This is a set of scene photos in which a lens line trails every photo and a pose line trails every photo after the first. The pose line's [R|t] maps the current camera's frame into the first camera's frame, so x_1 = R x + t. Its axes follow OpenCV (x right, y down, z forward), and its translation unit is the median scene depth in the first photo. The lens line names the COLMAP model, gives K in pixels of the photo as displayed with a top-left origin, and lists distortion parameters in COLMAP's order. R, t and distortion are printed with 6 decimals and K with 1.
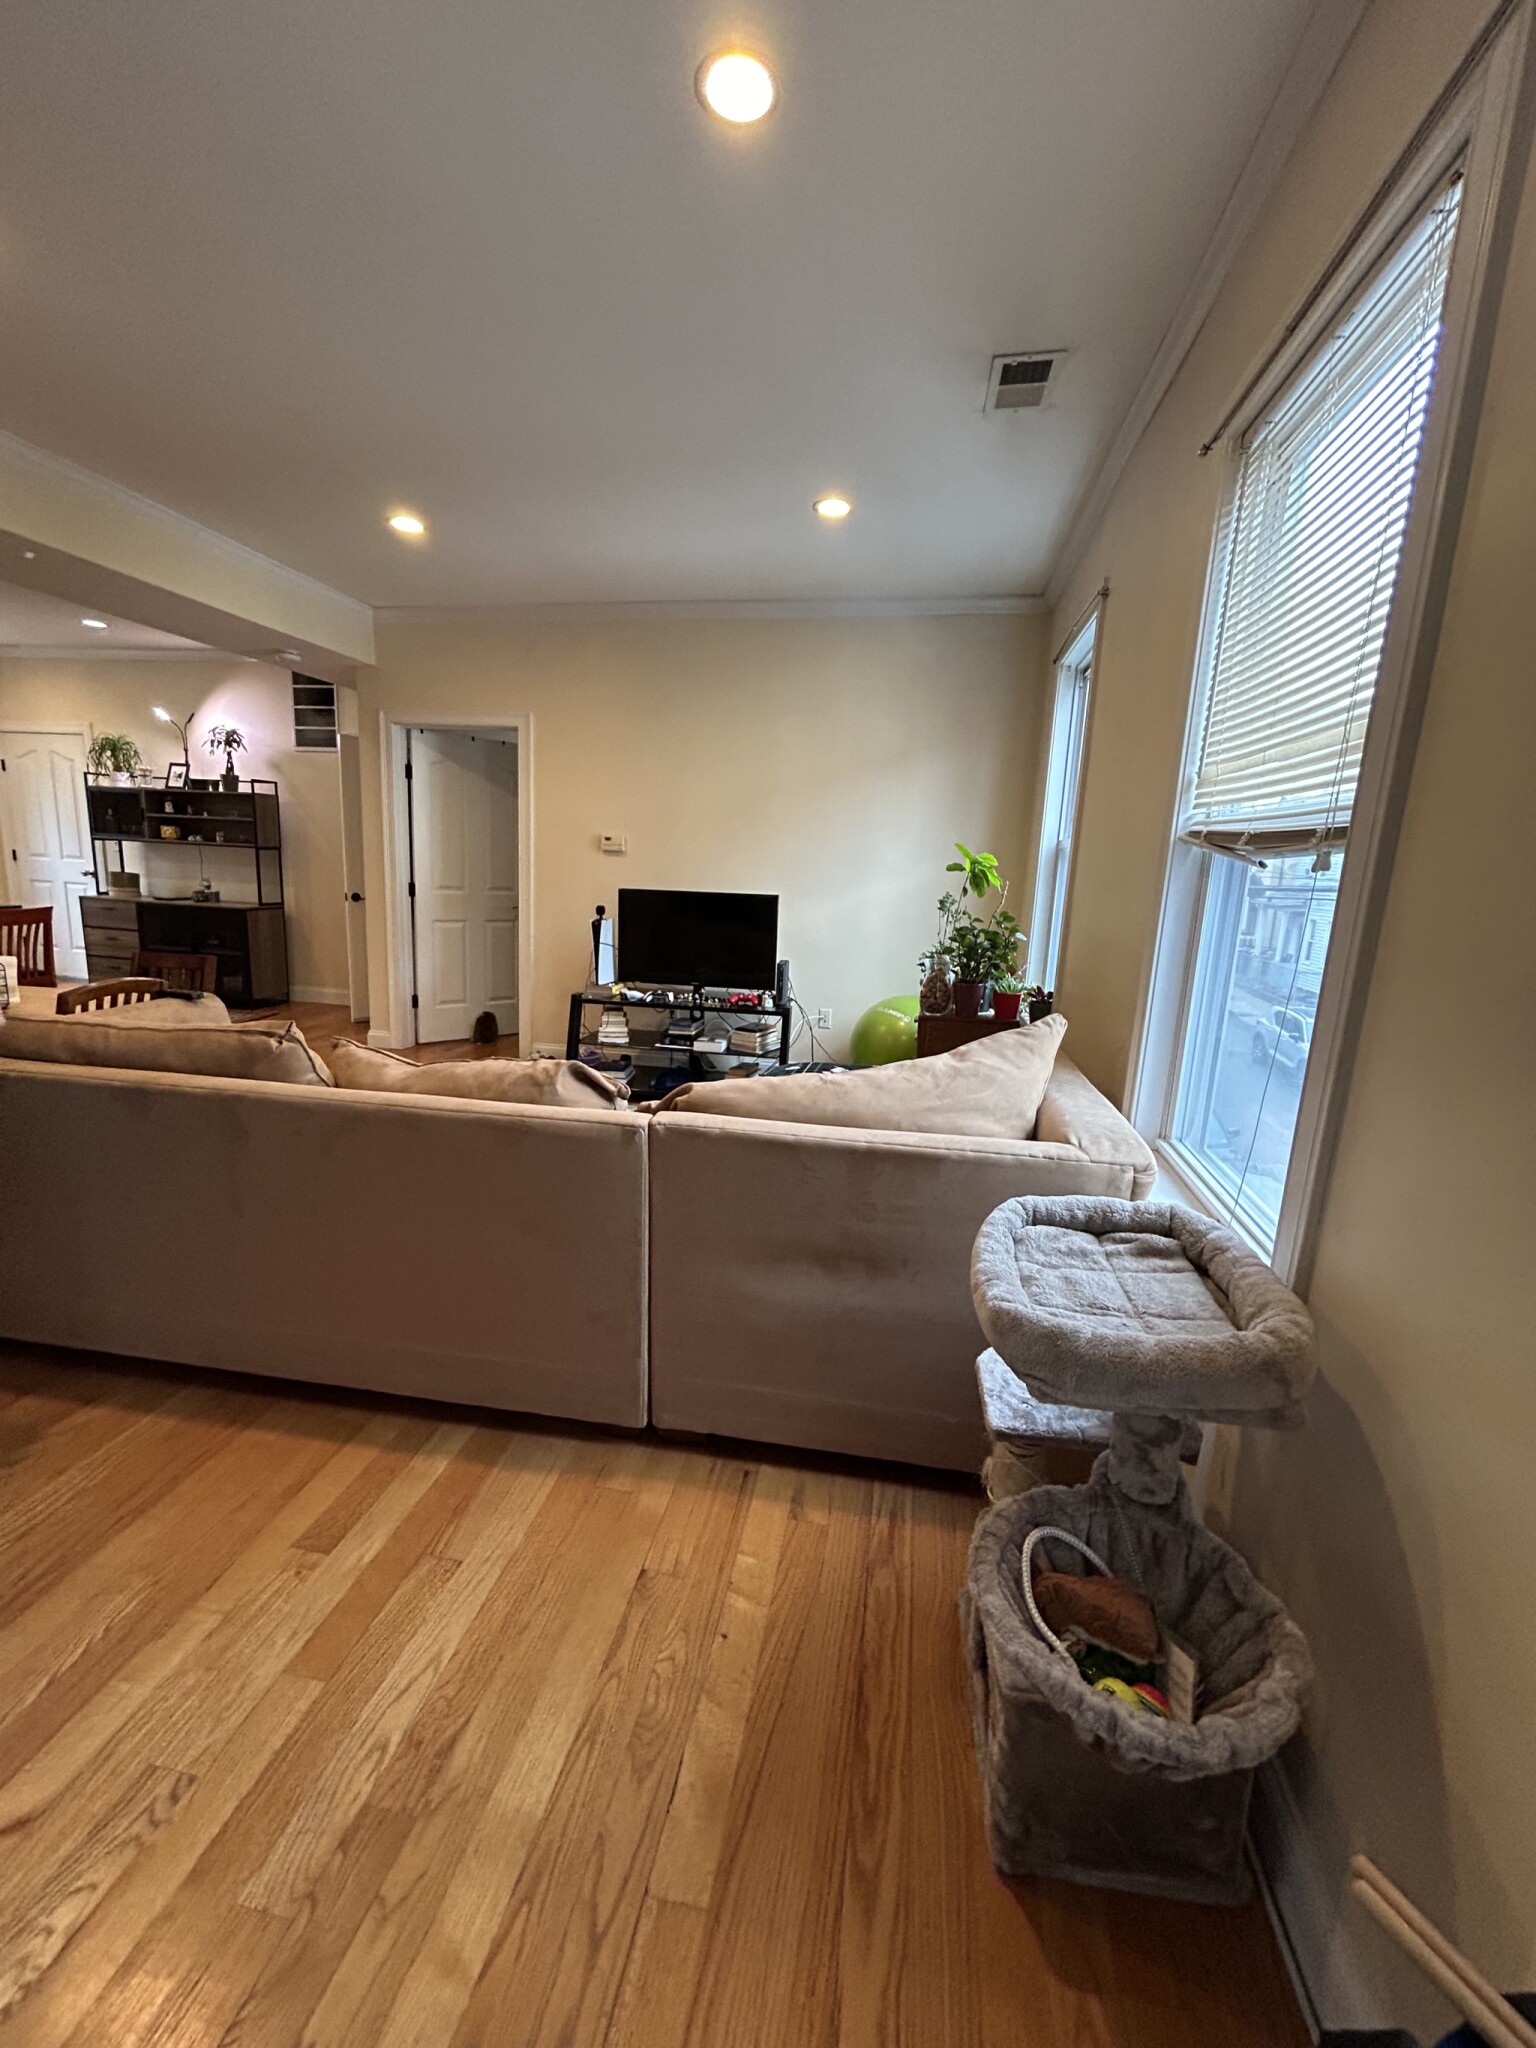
lens RADIAL K [[823.2, 0, 767.0], [0, 823.2, 1020.1], [0, 0, 1]] dist [-0.001682, -0.000039]
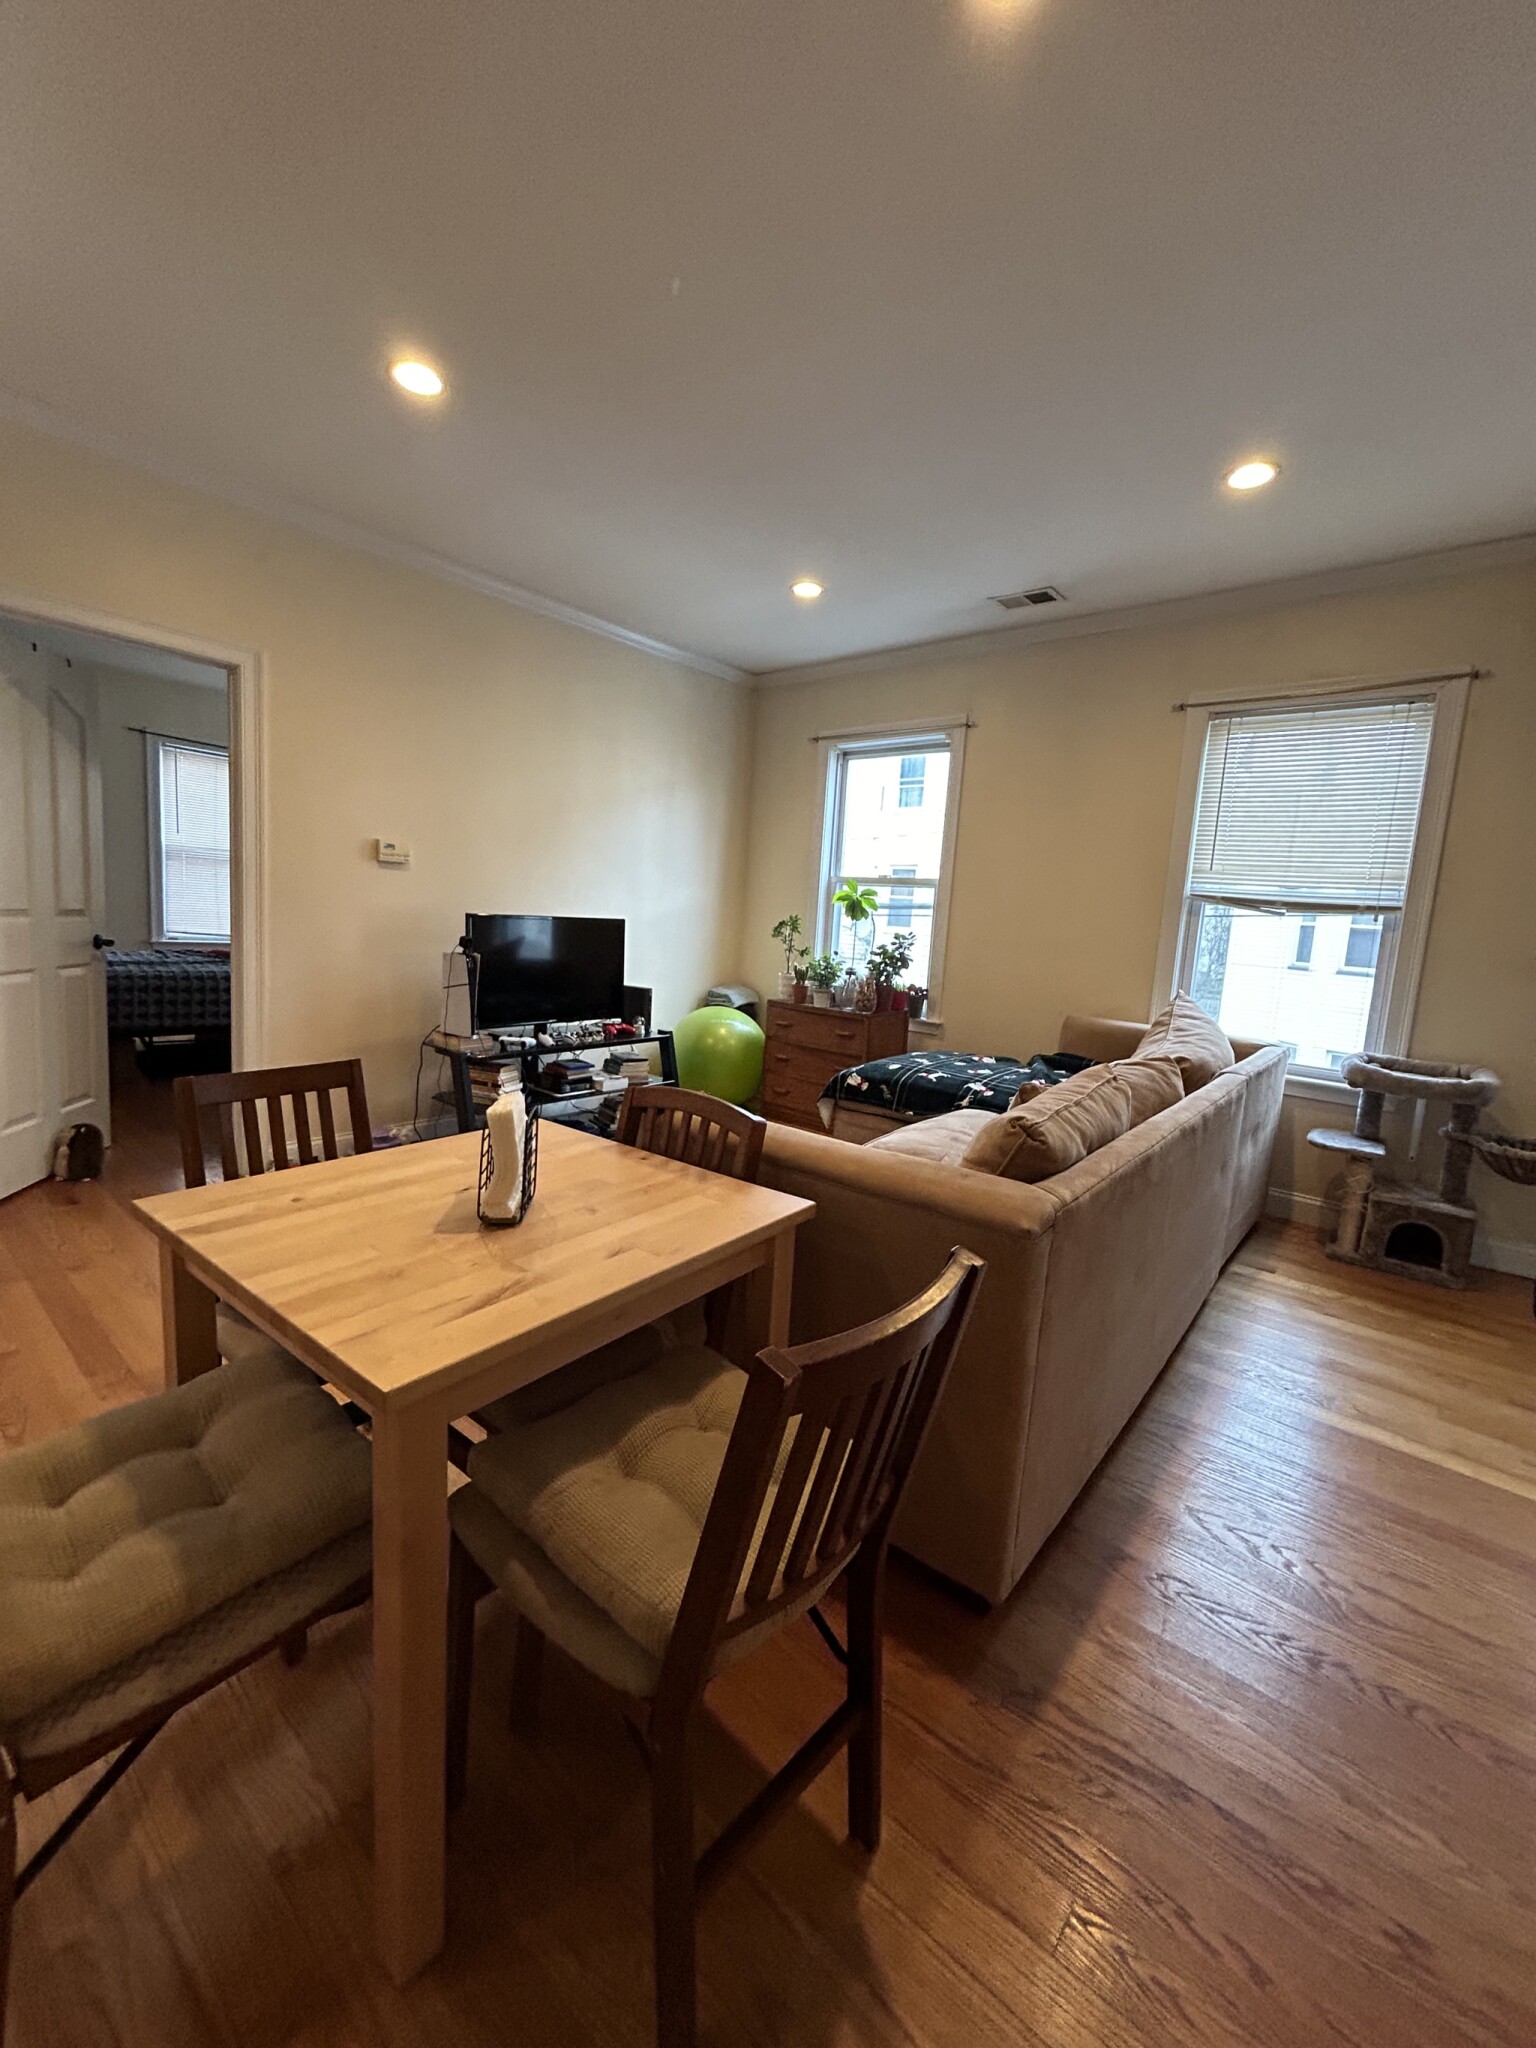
lens RADIAL K [[823.2, 0, 767.0], [0, 823.2, 1020.1], [0, 0, 1]] dist [-0.001682, -0.000039]
pose [[0.493187, -0.124996, 0.860896, -0.752530], [0.127323, 0.989338, 0.070705, -0.080594], [-0.860555, 0.074741, 0.503844, 0.373225]]
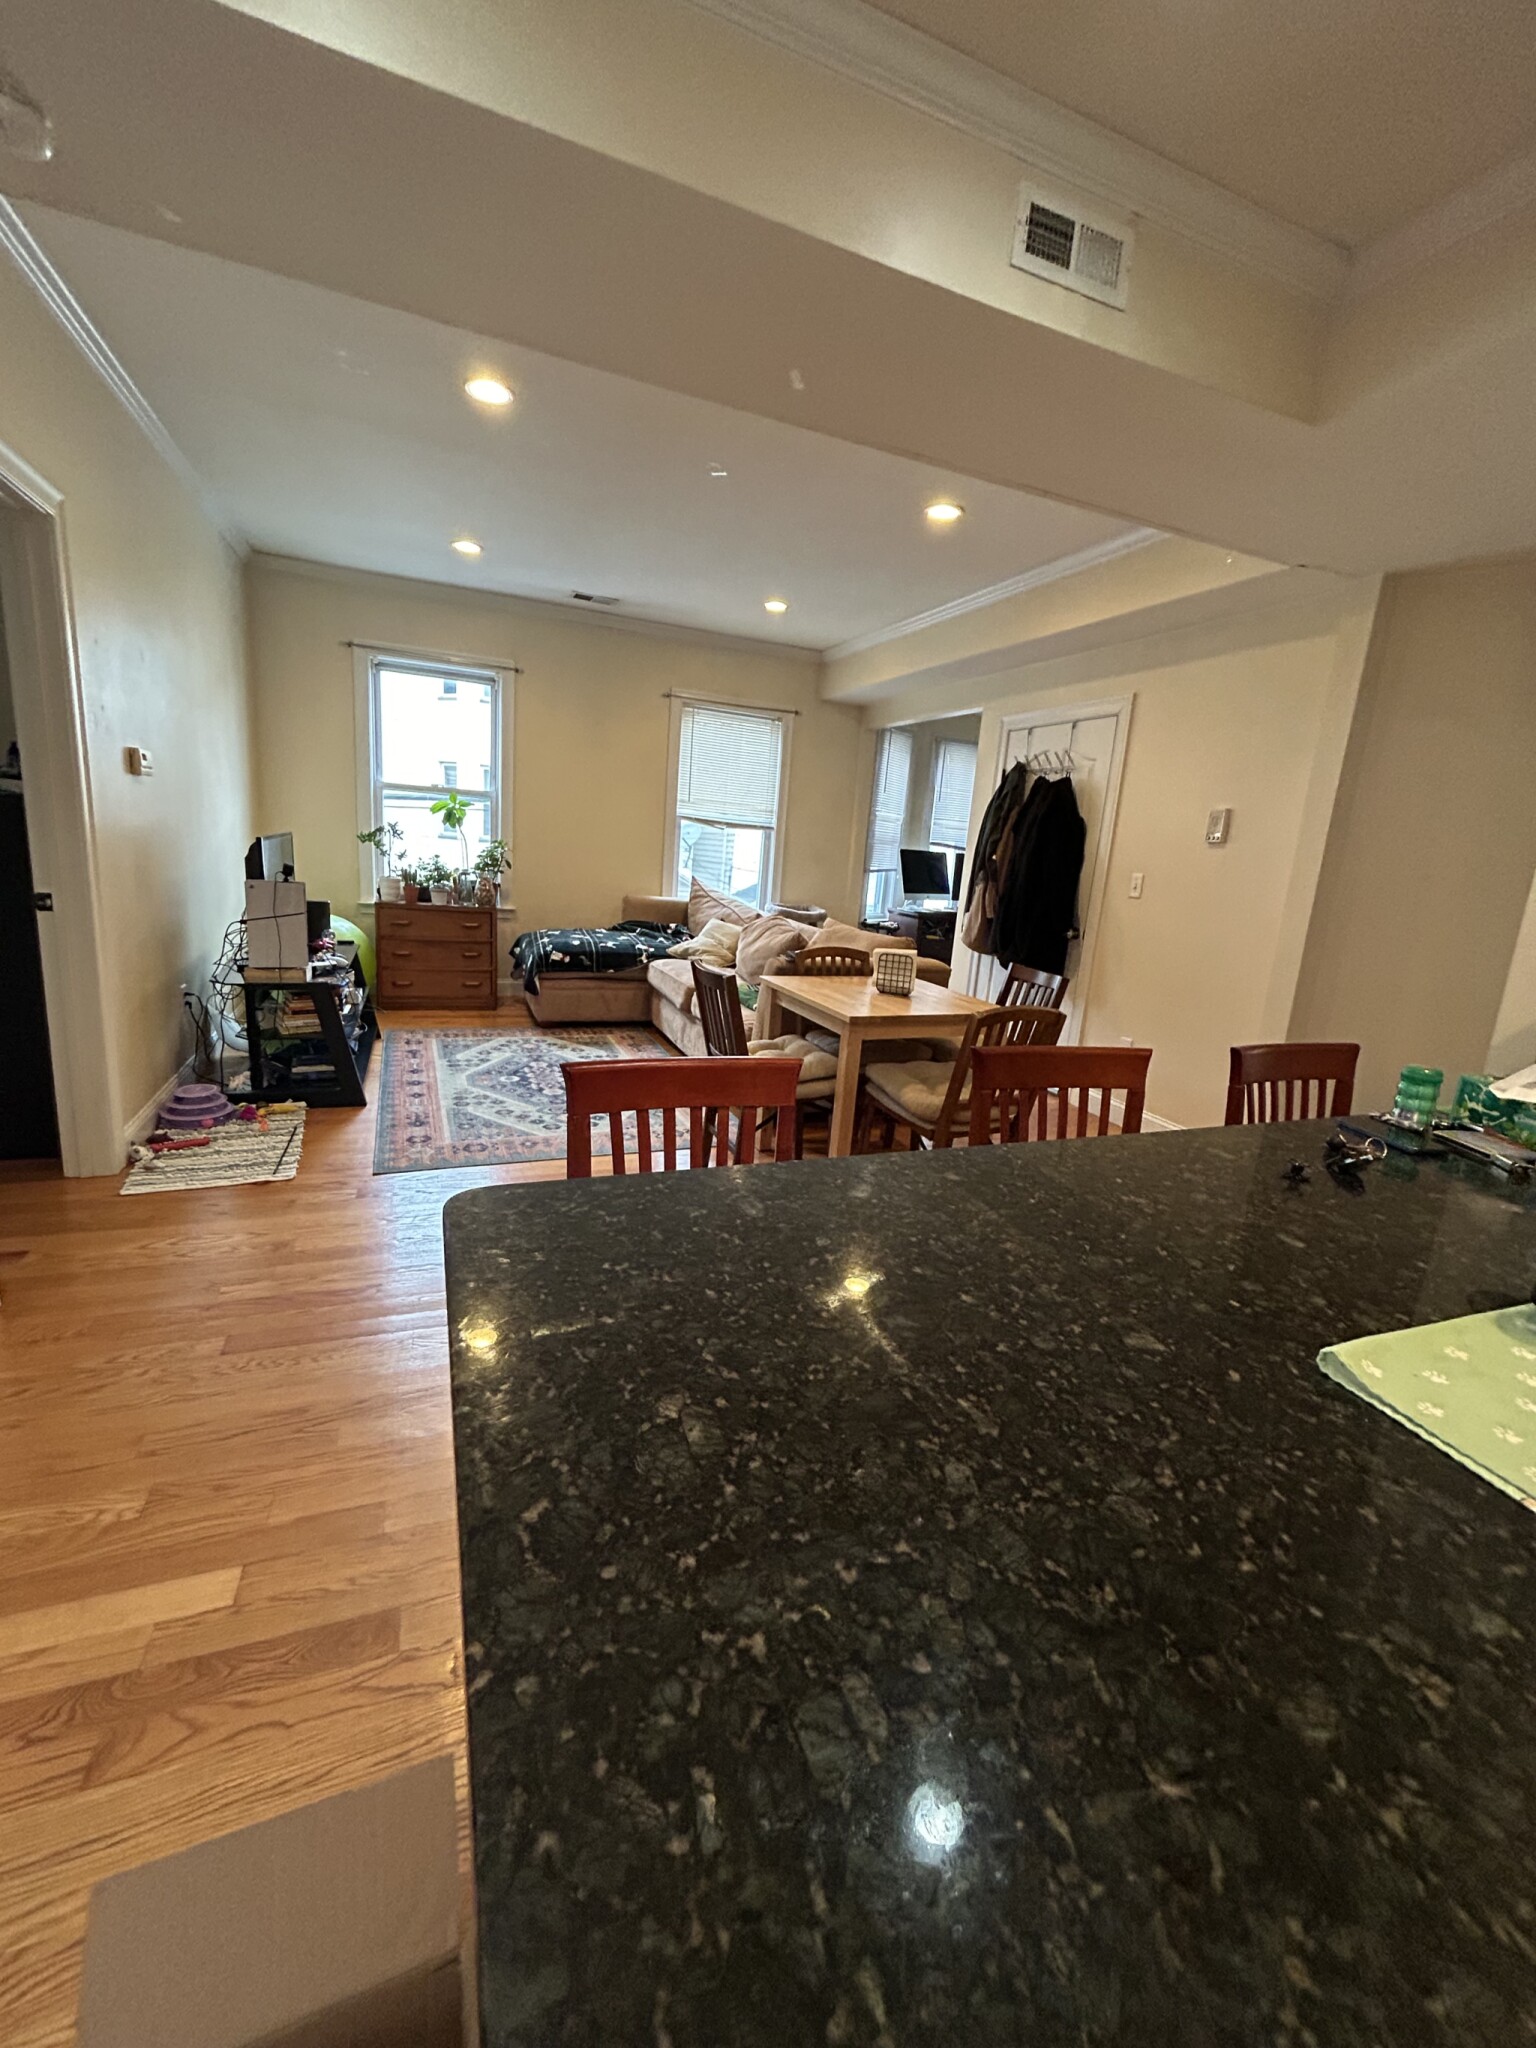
lens RADIAL K [[823.2, 0, 767.0], [0, 823.2, 1020.1], [0, 0, 1]] dist [-0.001682, -0.000039]
pose [[-0.528796, -0.258200, 0.808522, -1.075223], [0.065173, 0.937439, 0.341994, -0.229647], [-0.846243, 0.233539, -0.478886, 1.013613]]
